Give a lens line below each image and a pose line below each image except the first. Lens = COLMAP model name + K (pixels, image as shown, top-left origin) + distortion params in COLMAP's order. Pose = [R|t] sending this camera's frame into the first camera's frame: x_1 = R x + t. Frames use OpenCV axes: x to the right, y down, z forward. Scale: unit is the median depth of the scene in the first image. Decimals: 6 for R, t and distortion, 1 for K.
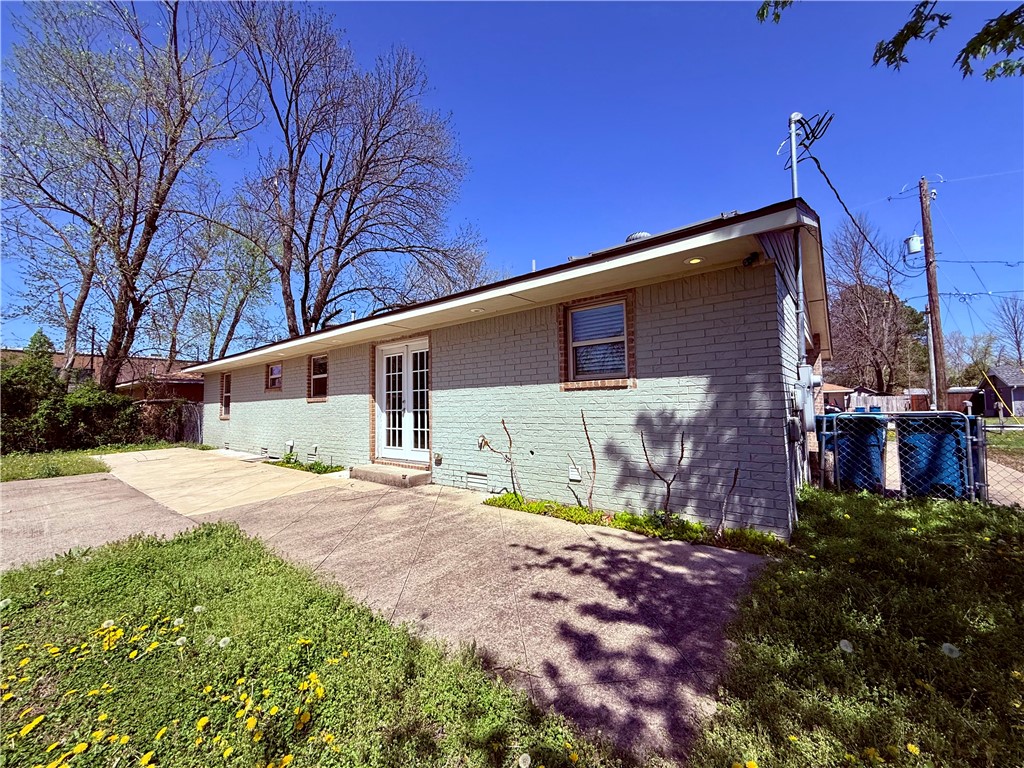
lens RADIAL K [[410.4, 0, 511.3], [0, 410.4, 382.0], [0, 0, 1]] dist [0.001051, -0.000389]
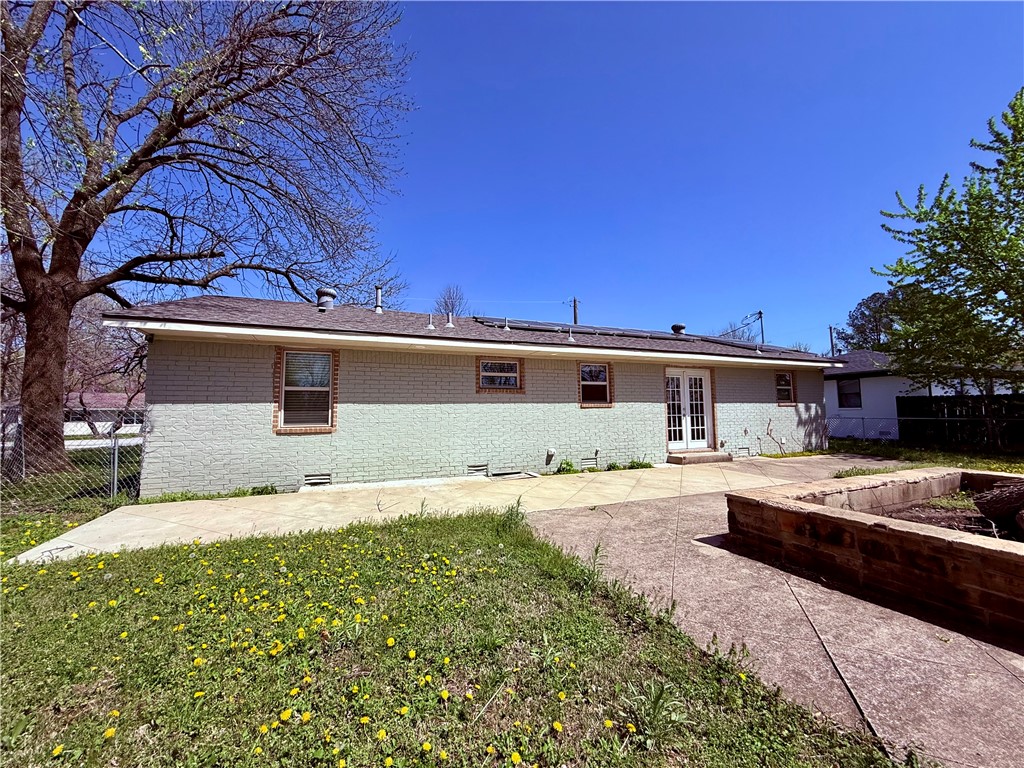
lens RADIAL K [[410.4, 0, 511.3], [0, 410.4, 382.0], [0, 0, 1]] dist [0.001051, -0.000389]
pose [[0.455675, 0.099852, 0.884528, -1.818830], [-0.032447, 0.994891, -0.095595, 0.109595], [-0.889554, 0.014860, 0.456587, 0.872655]]
